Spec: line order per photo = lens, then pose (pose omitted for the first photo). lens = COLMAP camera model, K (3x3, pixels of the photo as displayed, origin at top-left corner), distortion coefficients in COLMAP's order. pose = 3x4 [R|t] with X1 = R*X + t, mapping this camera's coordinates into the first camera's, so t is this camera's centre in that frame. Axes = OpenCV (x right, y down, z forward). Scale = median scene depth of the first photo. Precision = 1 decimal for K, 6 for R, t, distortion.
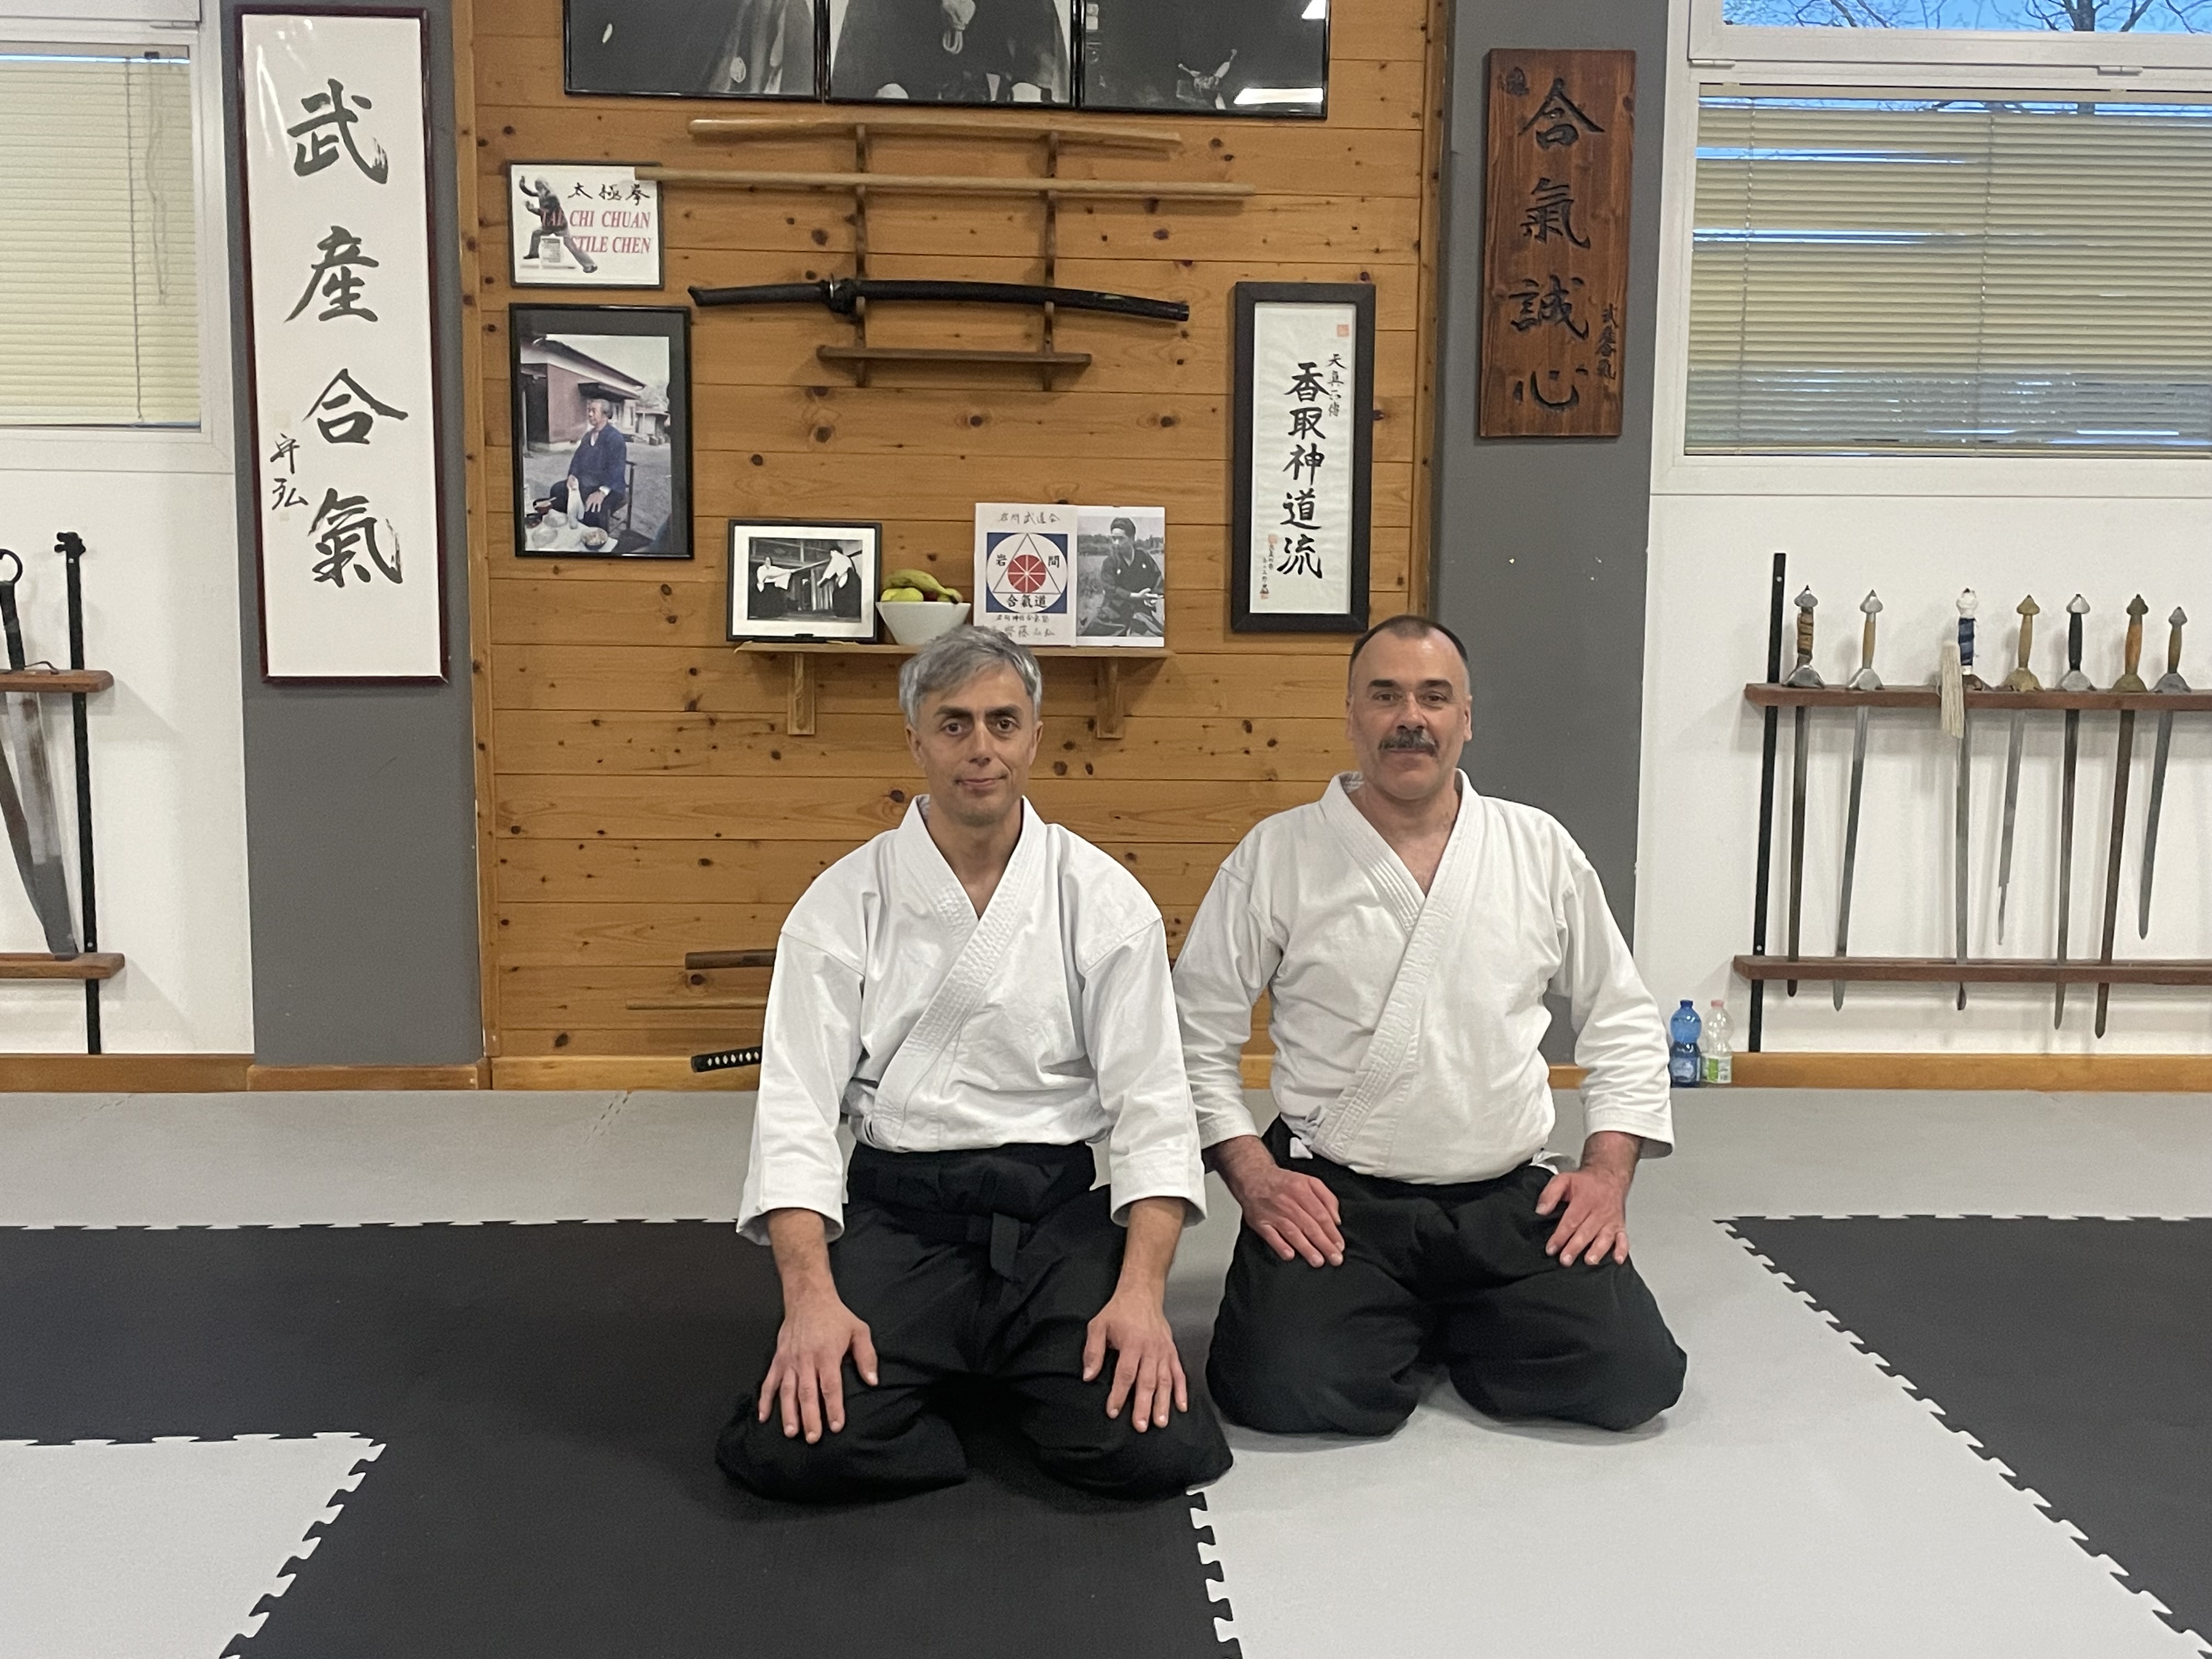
lens RADIAL K [[2406.1, 0, 1115.2], [0, 2406.1, 830.6], [0, 0, 1]] dist [0.133109, -0.280338]
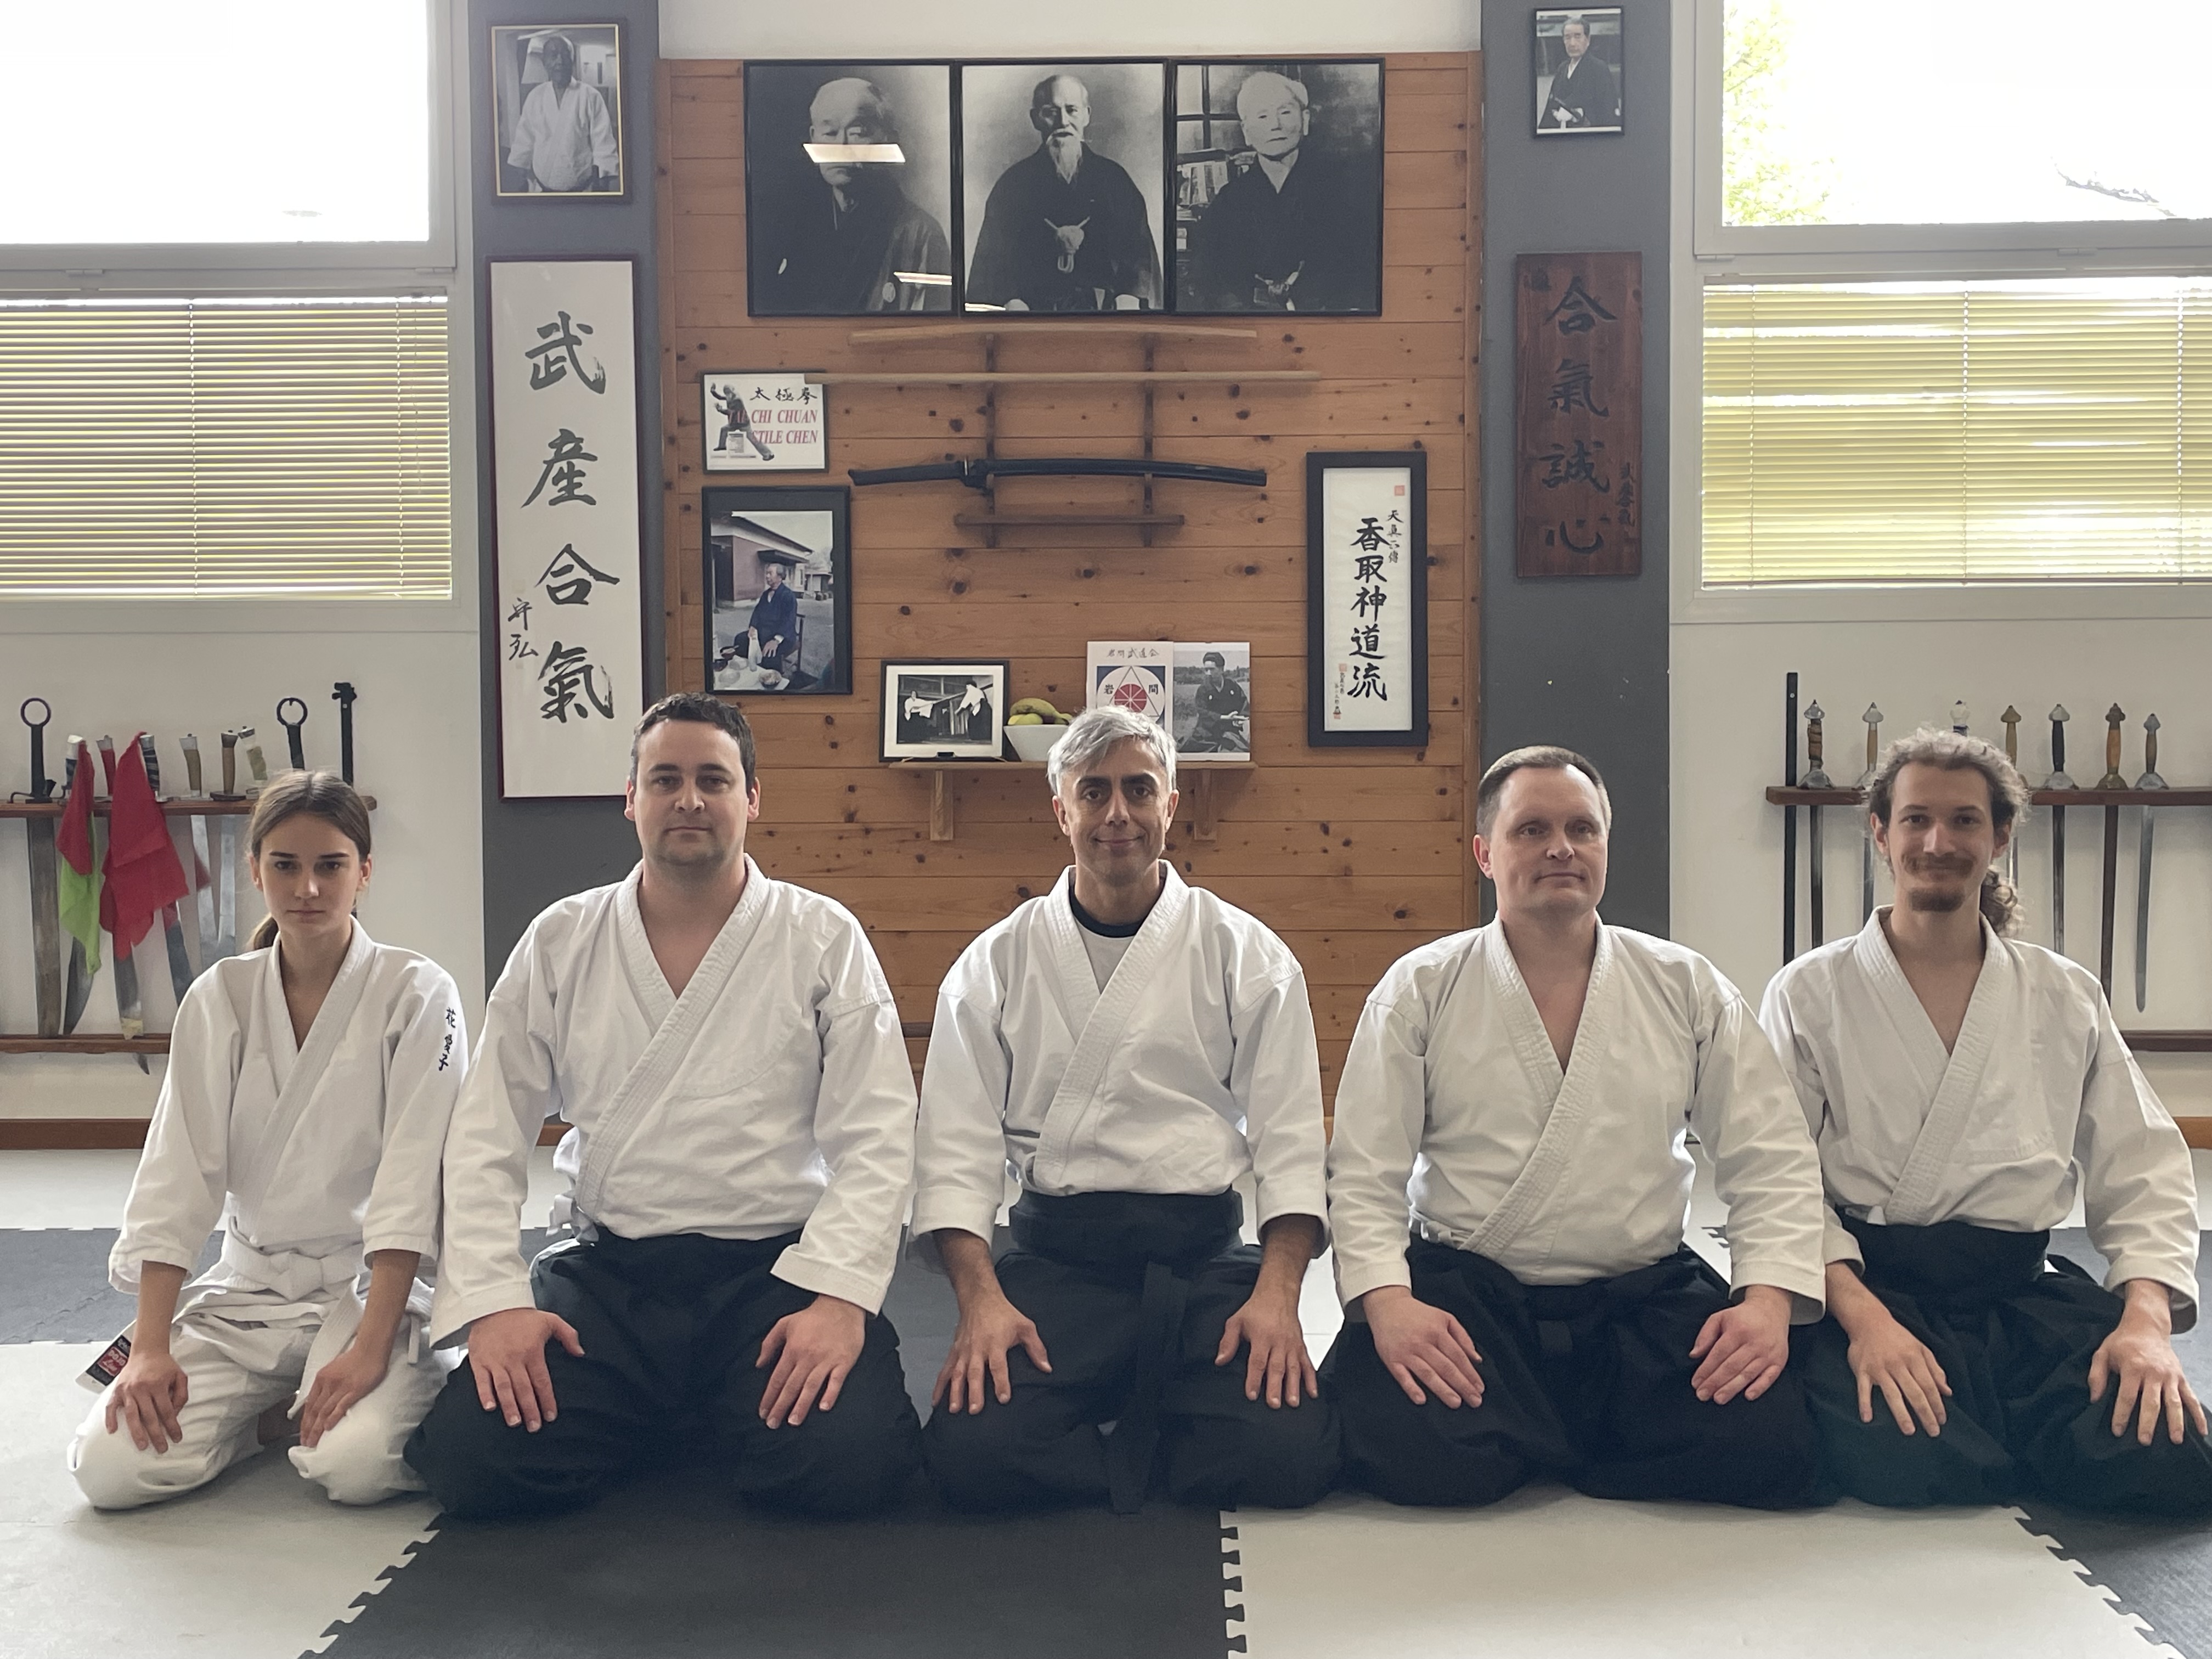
lens RADIAL K [[2542.7, 0, 1106.8], [0, 2542.7, 803.7], [0, 0, 1]] dist [0.140717, -0.324910]
pose [[0.996663, -0.014766, -0.080276, 0.050601], [0.008381, 0.996816, -0.079297, 0.042183], [0.081191, 0.078359, 0.993614, -0.231268]]
